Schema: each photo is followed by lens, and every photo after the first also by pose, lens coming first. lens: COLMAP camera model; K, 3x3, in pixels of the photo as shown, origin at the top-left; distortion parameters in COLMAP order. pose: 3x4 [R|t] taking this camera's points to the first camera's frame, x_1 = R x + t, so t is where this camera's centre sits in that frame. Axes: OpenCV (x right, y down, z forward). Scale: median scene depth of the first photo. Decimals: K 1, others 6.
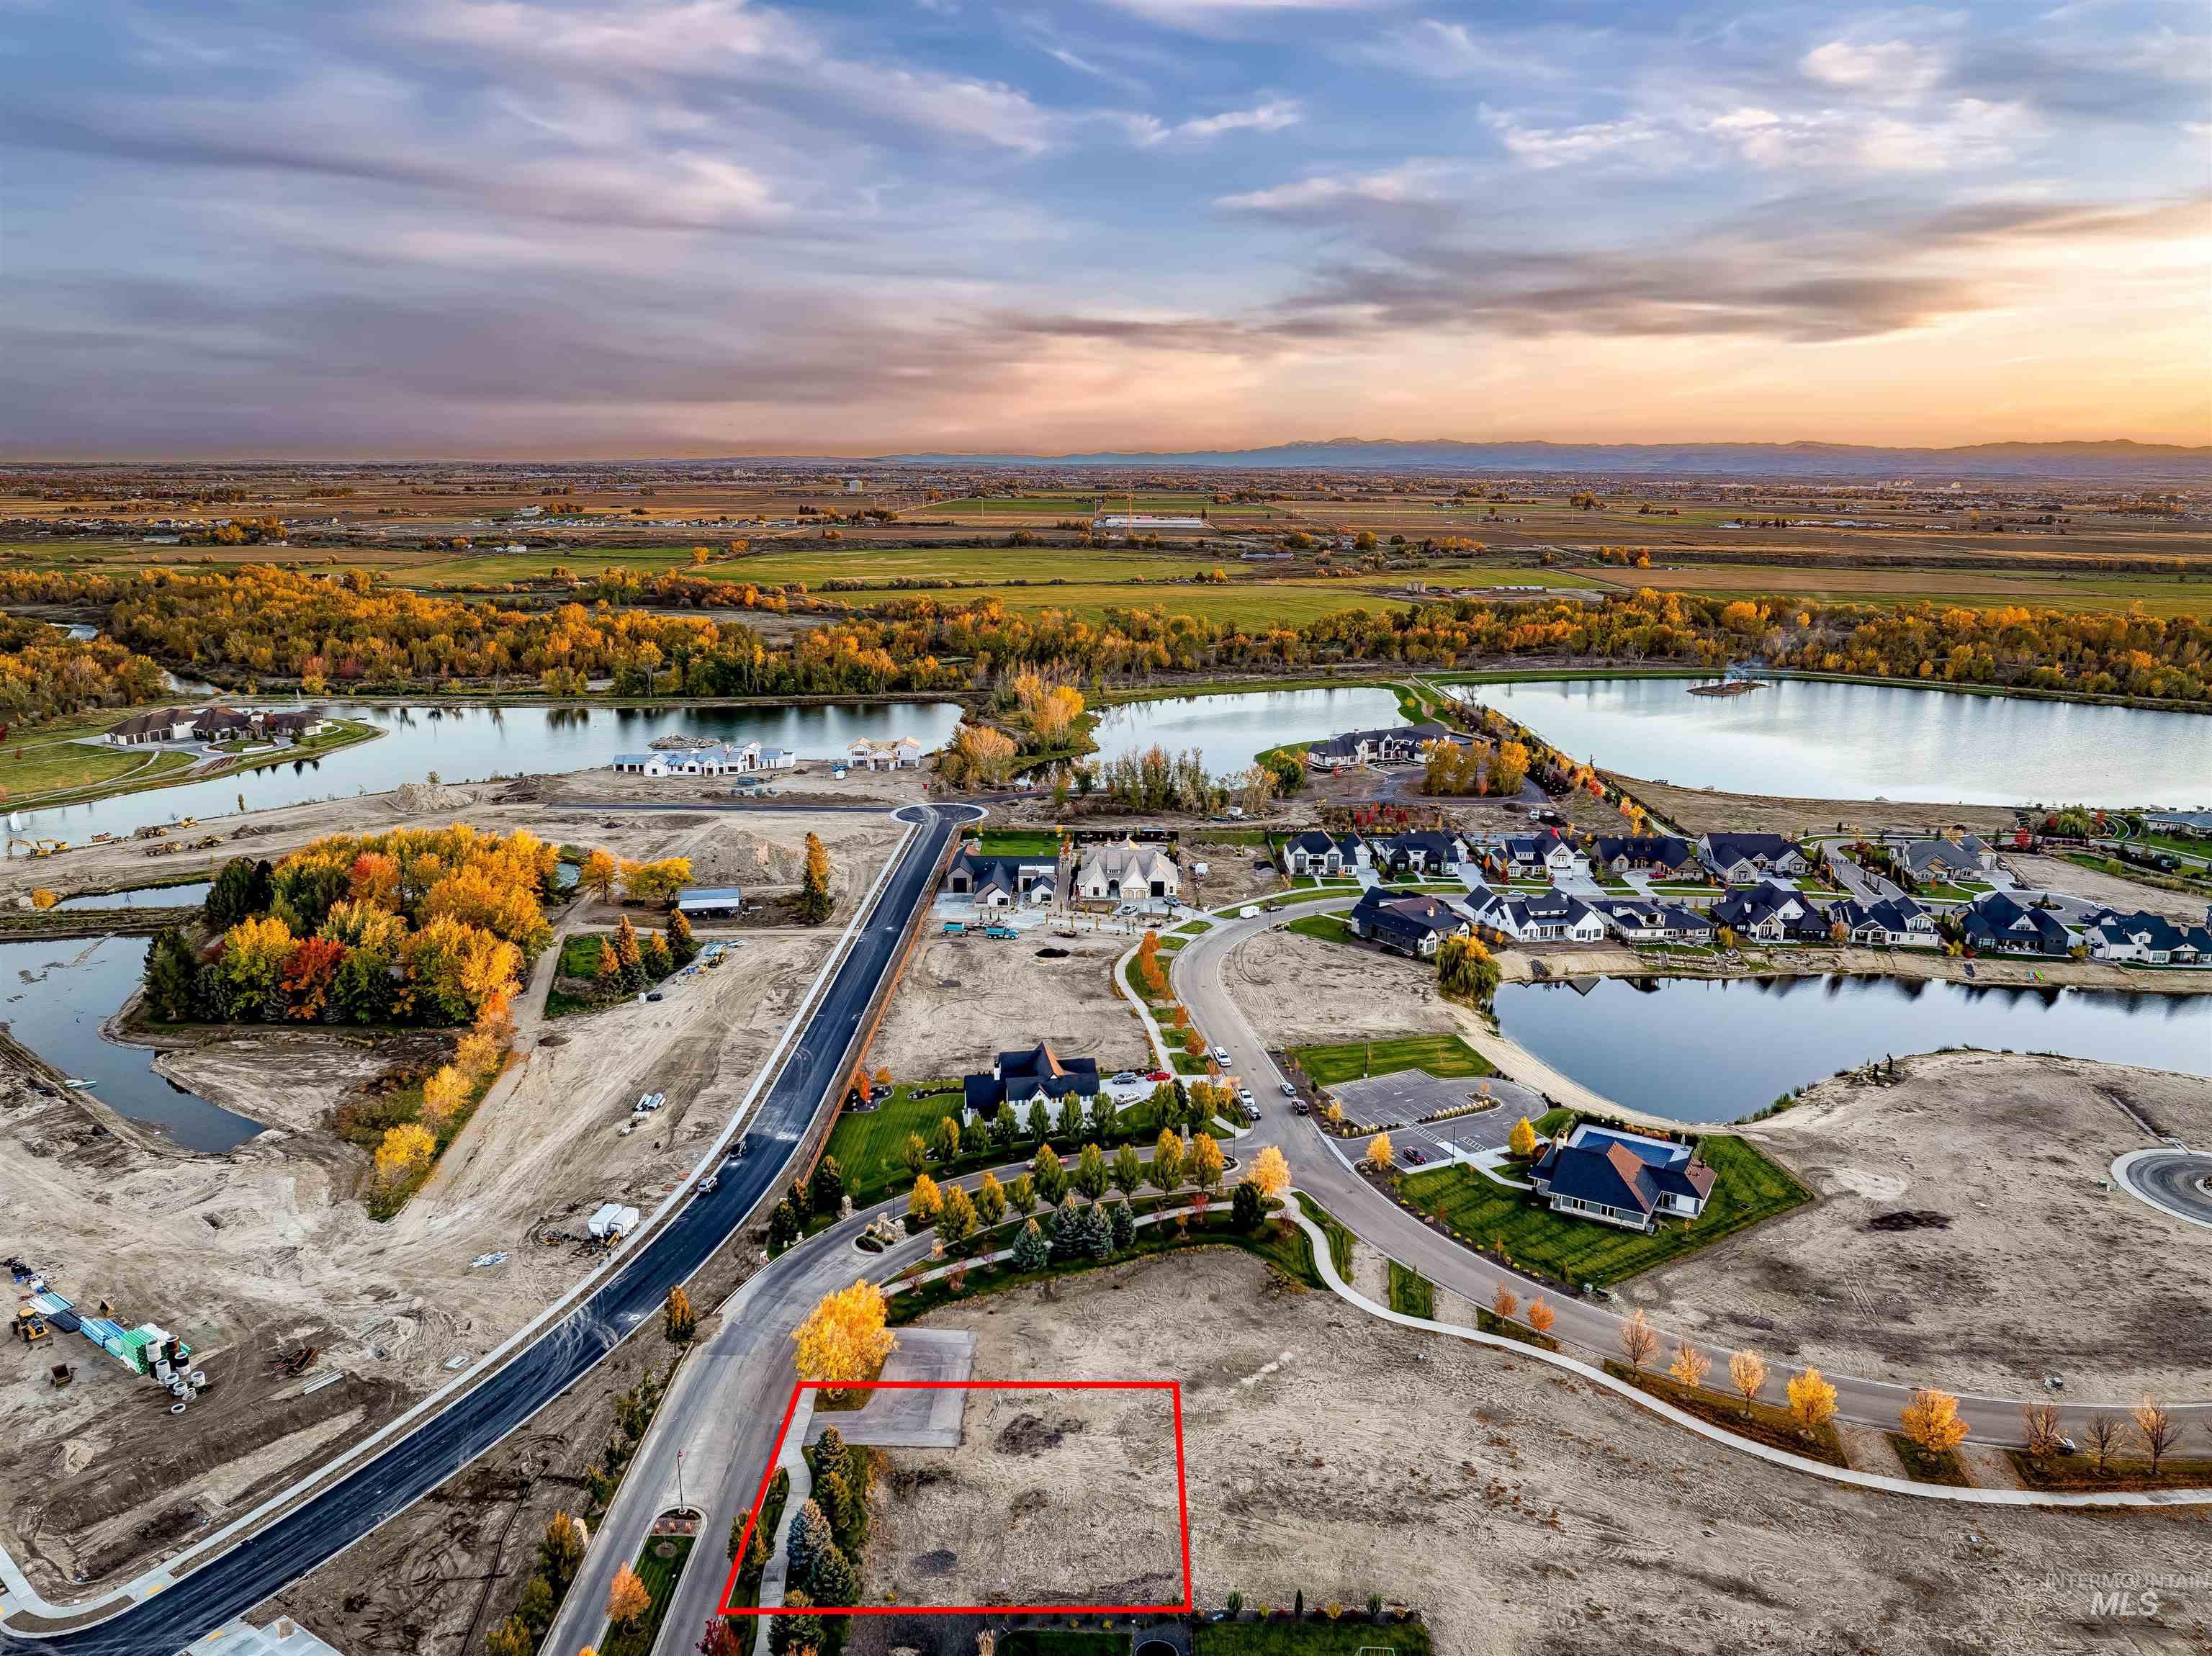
lens RADIAL K [[1549.5, 0, 1106.0], [0, 1549.5, 828.0], [0, 0, 1]] dist [-0.031173, -0.012032]
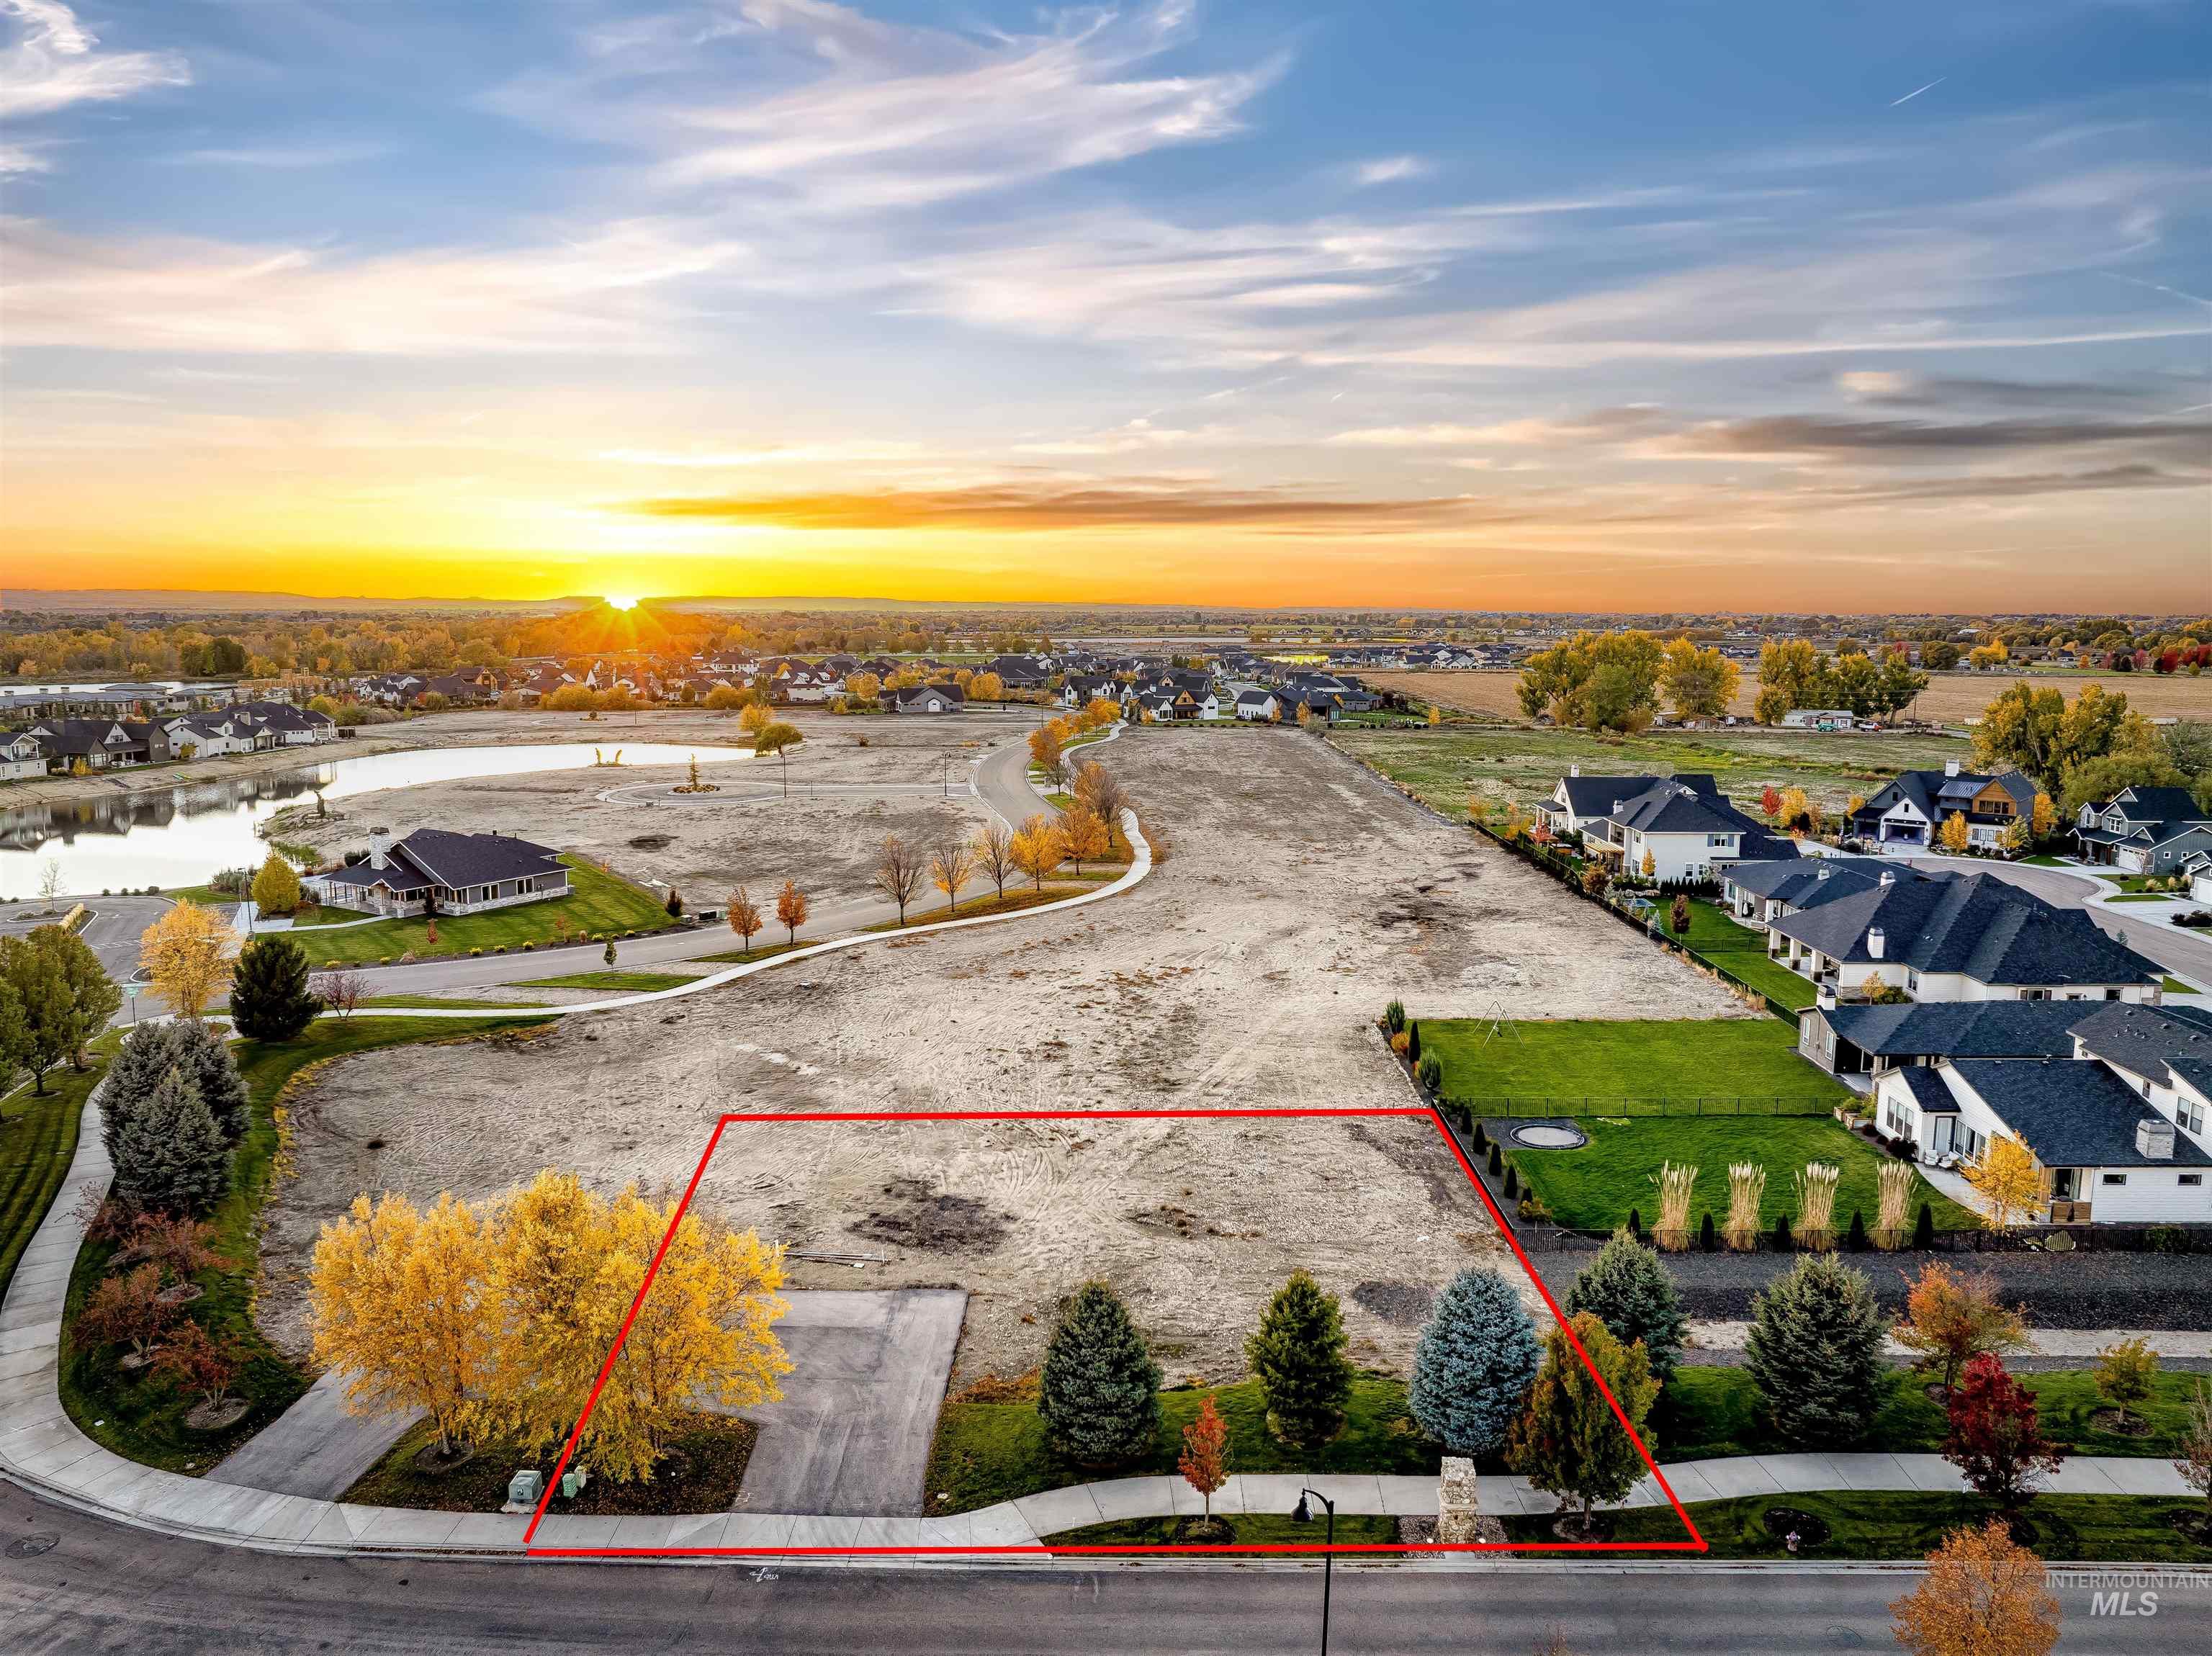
lens RADIAL K [[1549.5, 0, 1106.0], [0, 1549.5, 828.0], [0, 0, 1]] dist [-0.031173, -0.012032]
pose [[0.004706, -0.144200, 0.989537, -0.235920], [0.224605, 0.964417, 0.139471, 0.120048], [-0.974439, 0.221599, 0.036926, 0.462638]]
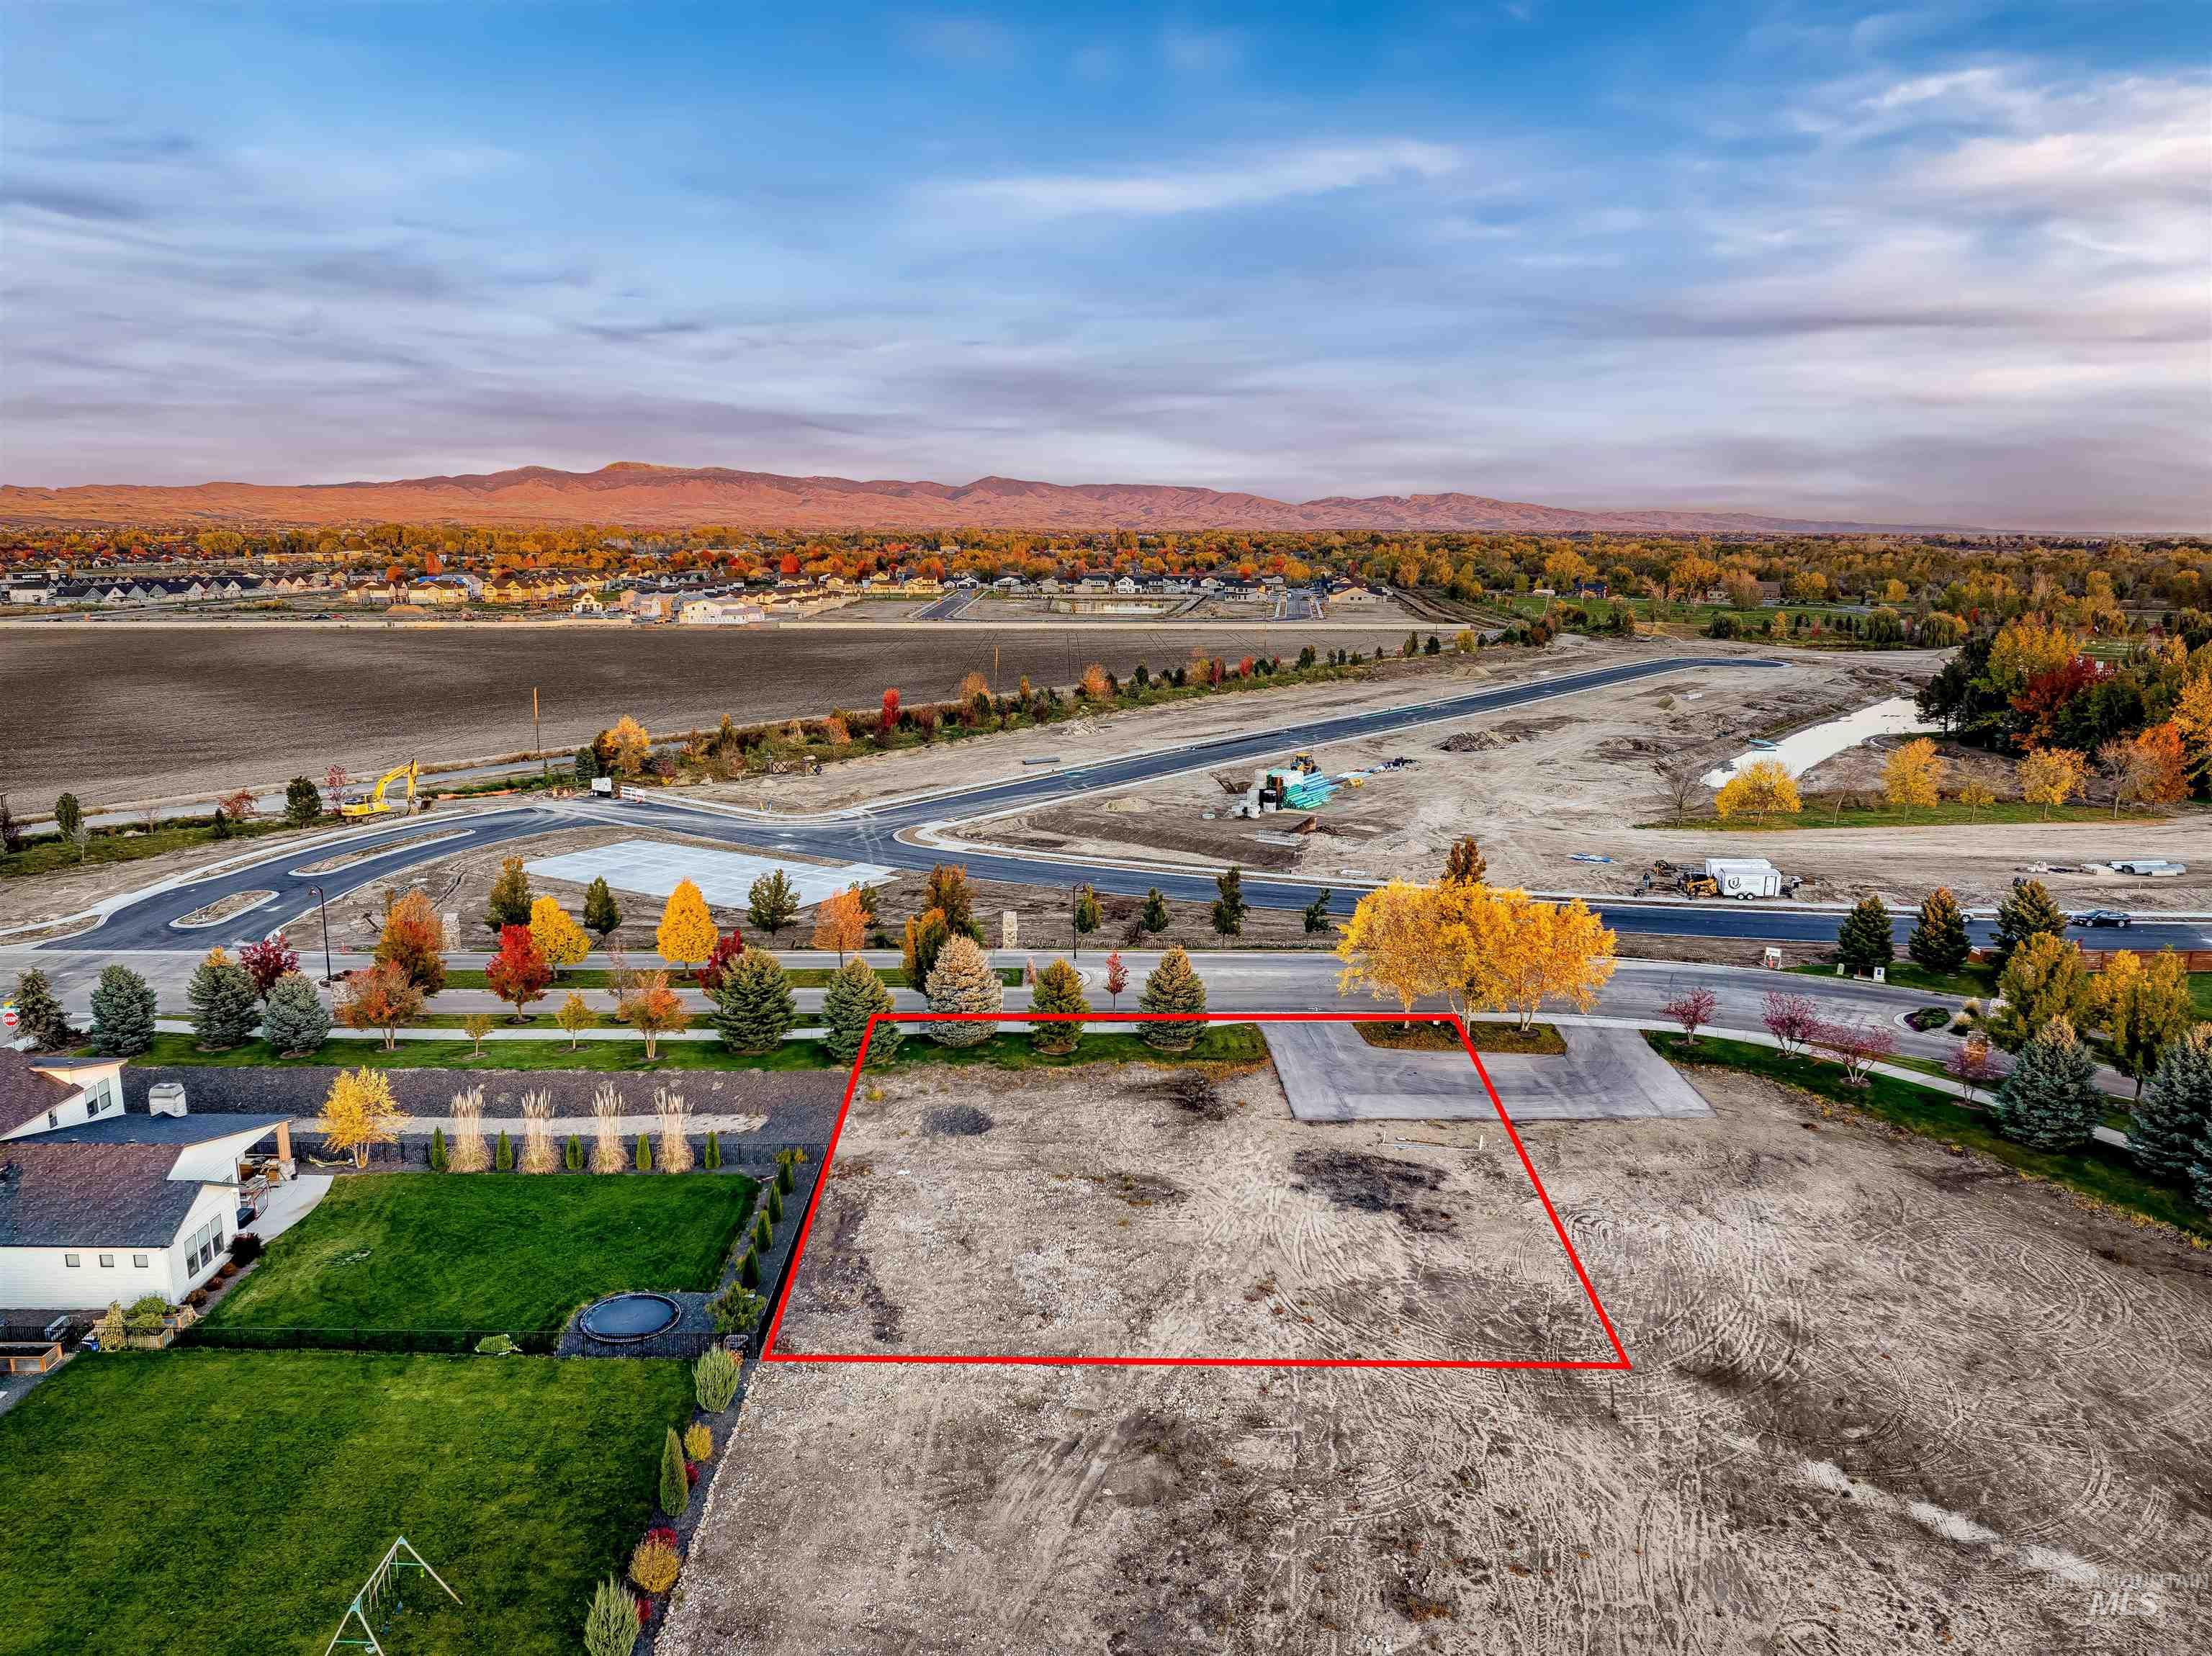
lens RADIAL K [[1549.5, 0, 1106.0], [0, 1549.5, 828.0], [0, 0, 1]] dist [-0.031173, -0.012032]
pose [[0.035315, 0.183972, -0.982297, 0.189001], [-0.233456, 0.957234, 0.170885, 0.120019], [0.971726, 0.223288, 0.076754, 0.440427]]
